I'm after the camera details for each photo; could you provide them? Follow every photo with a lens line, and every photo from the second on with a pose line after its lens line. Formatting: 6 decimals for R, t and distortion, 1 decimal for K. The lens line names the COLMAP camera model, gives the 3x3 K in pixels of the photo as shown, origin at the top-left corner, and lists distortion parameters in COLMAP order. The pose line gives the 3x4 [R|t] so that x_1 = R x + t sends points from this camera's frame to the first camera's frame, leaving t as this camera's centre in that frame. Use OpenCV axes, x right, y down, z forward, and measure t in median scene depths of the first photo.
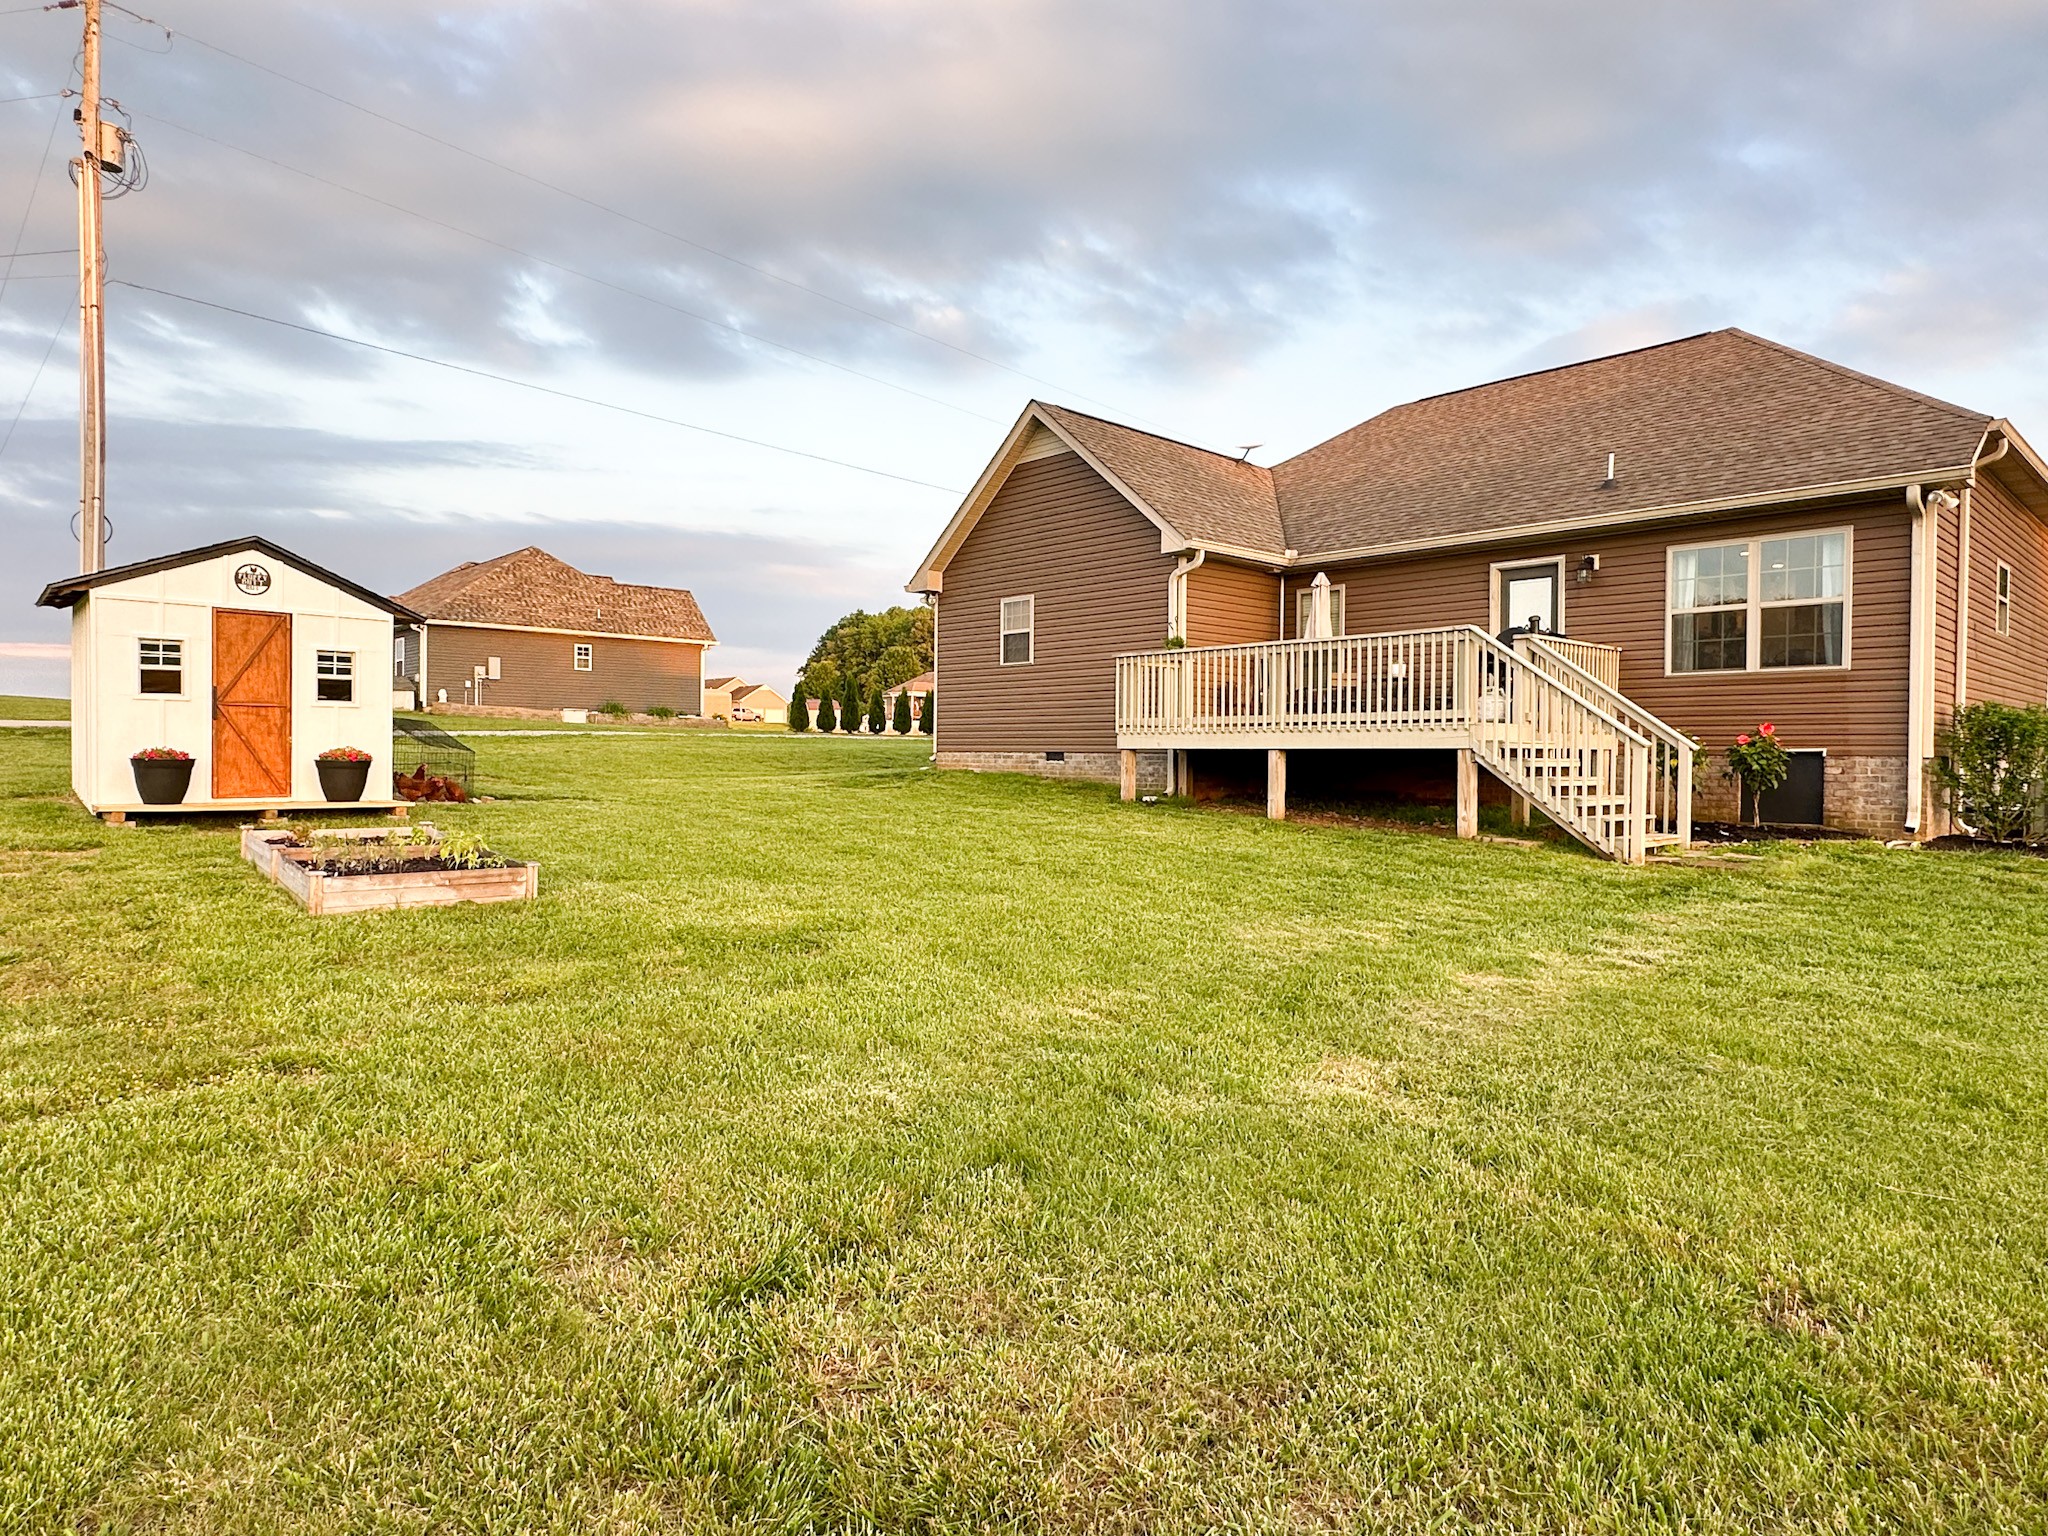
lens RADIAL K [[1128.7, 0, 1024.0], [0, 1128.7, 768.0], [0, 0, 1]] dist [-0.001167, -0.000344]
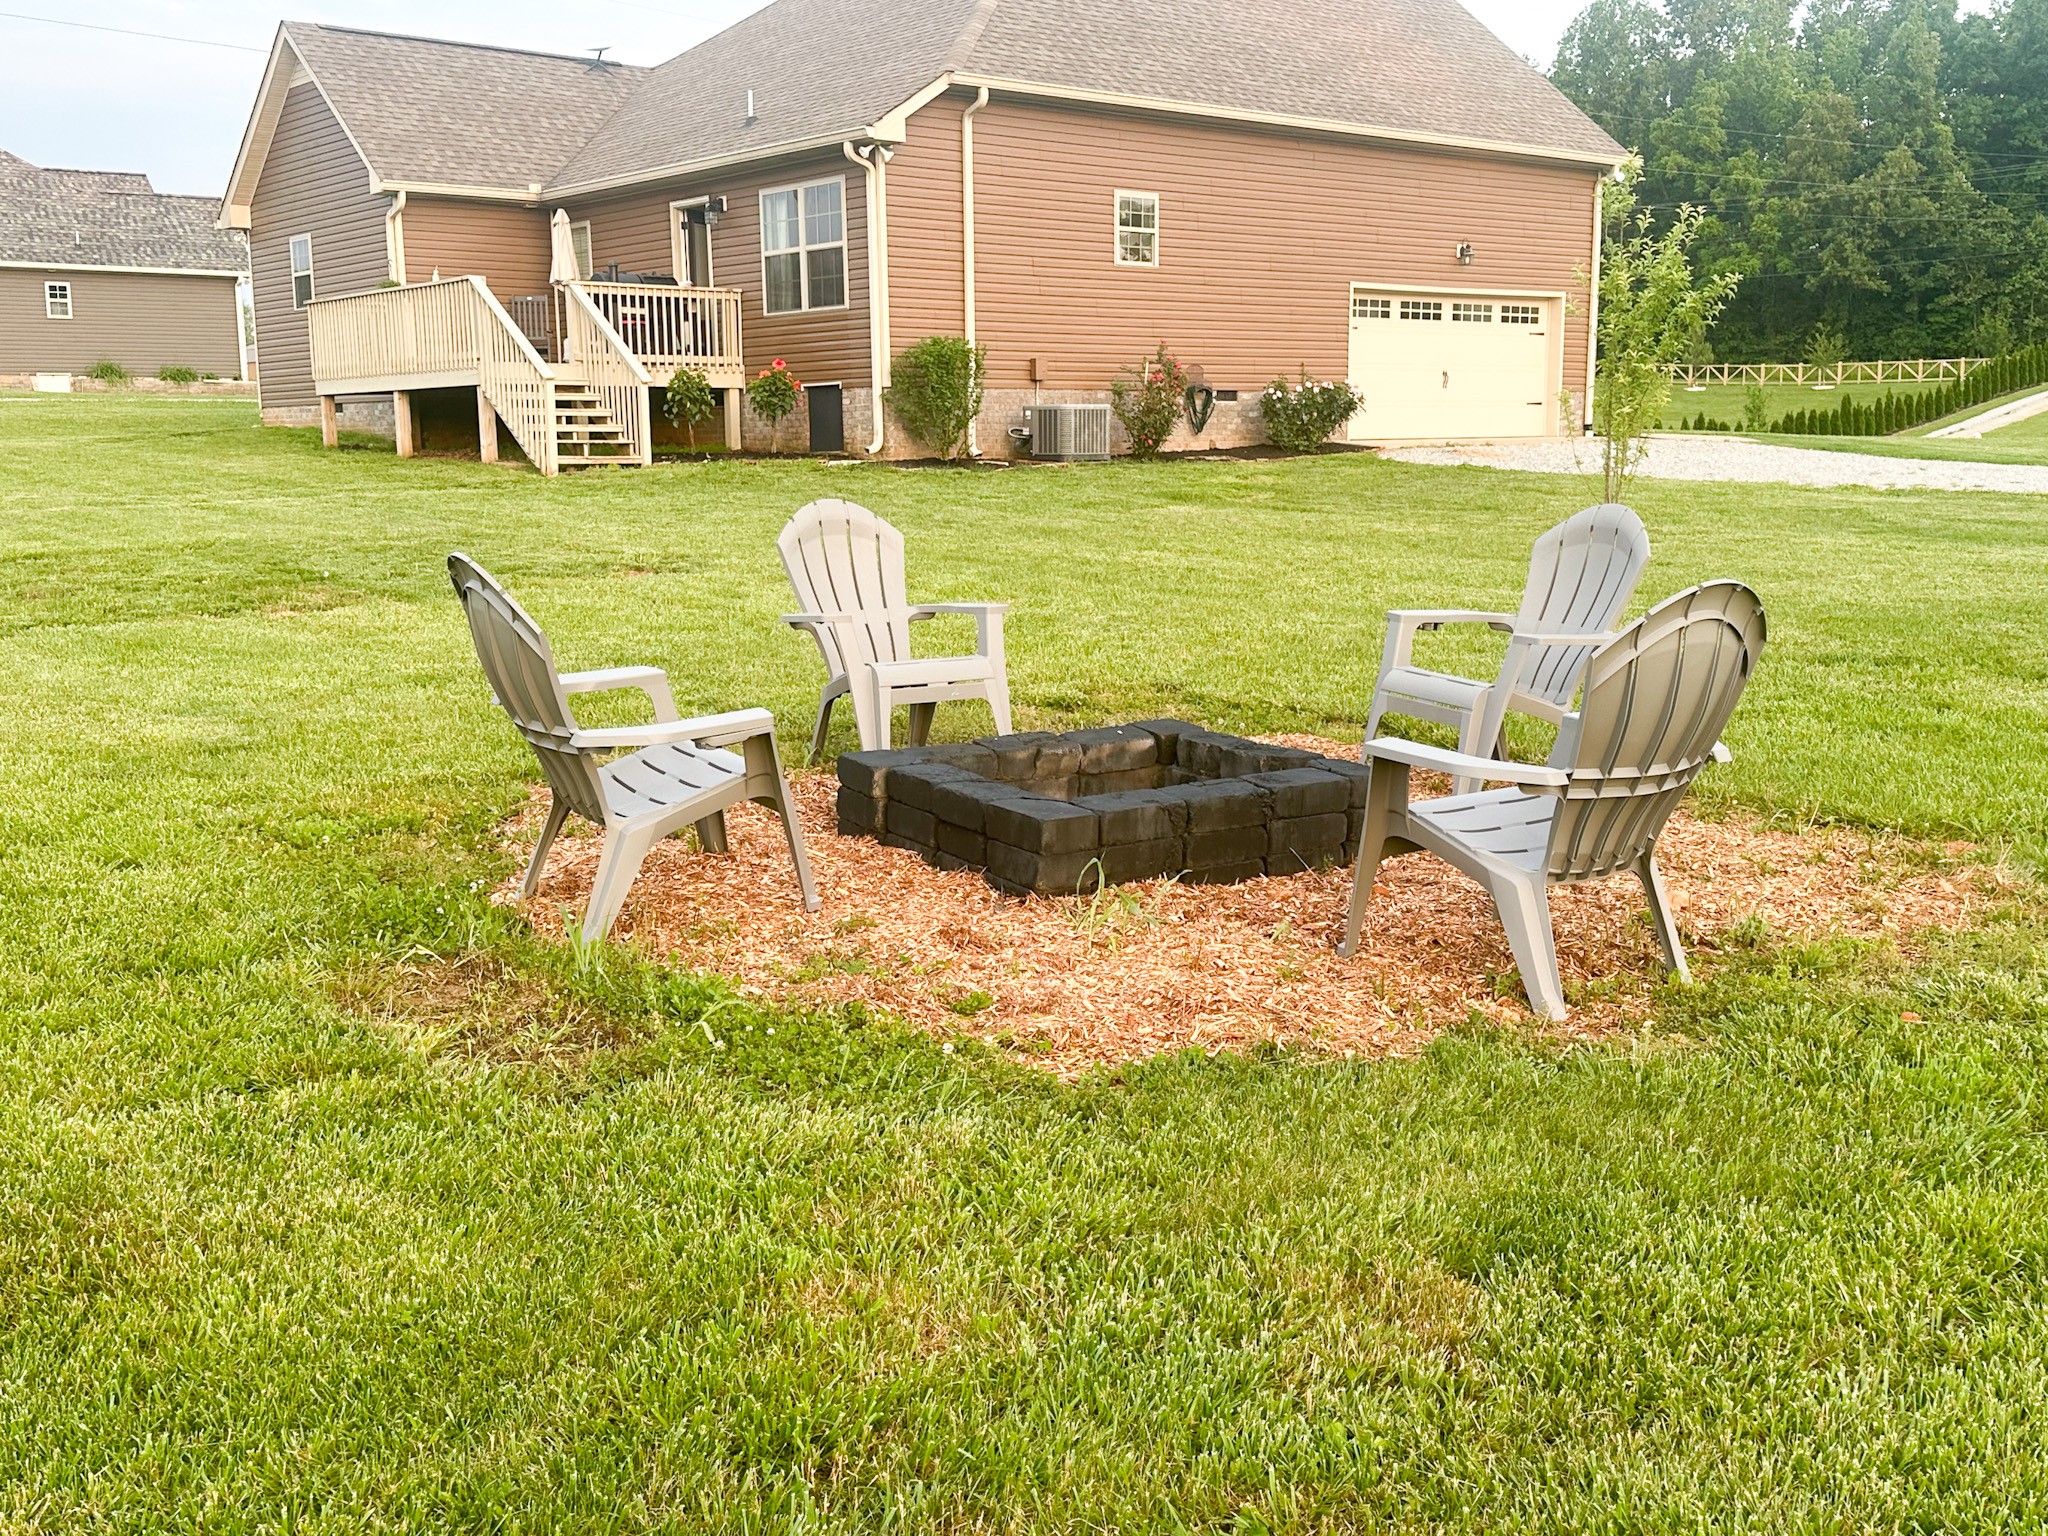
lens RADIAL K [[1933.5, 0, 1024.0], [0, 1933.5, 768.0], [0, 0, 1]] dist [0.002788, -0.006125]
pose [[0.999487, -0.015578, -0.027977, 0.692486], [0.019728, 0.987748, 0.154803, 0.049808], [0.025223, -0.155276, 0.987549, -0.688710]]
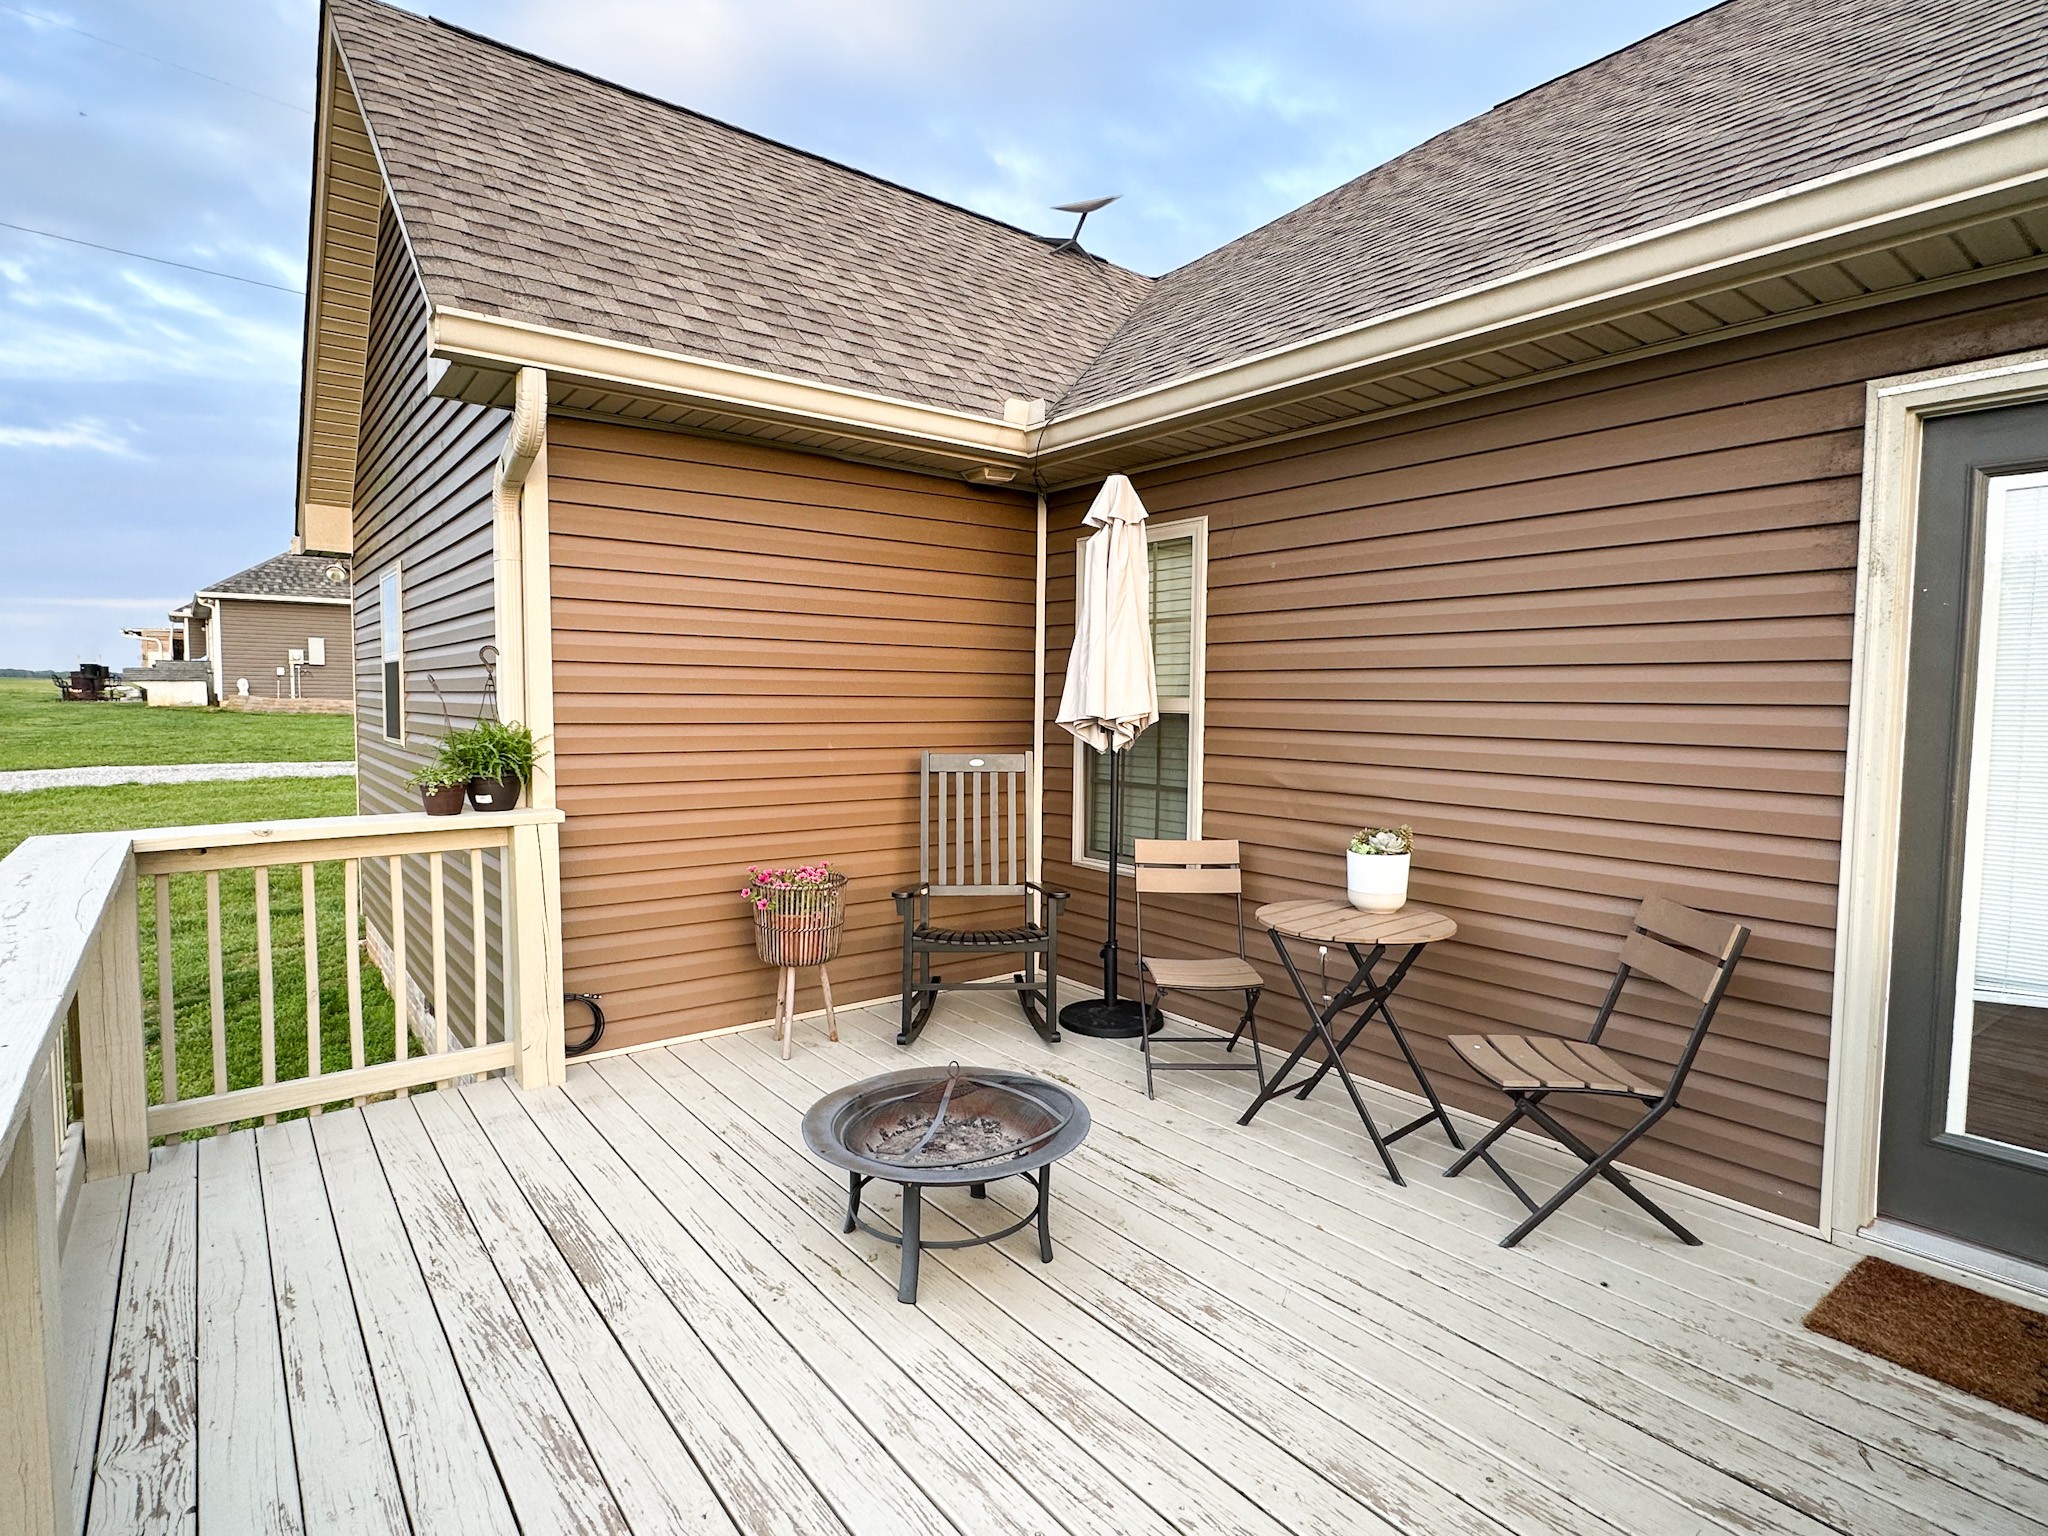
lens RADIAL K [[1024.5, 0, 1024.0], [0, 1024.5, 768.0], [0, 0, 1]] dist [-0.004027, -0.000505]
pose [[0.996803, 0.004813, -0.079753, 0.259180], [-0.000265, 0.998377, 0.056946, -0.114598], [0.079898, -0.056743, 0.995187, 0.737271]]
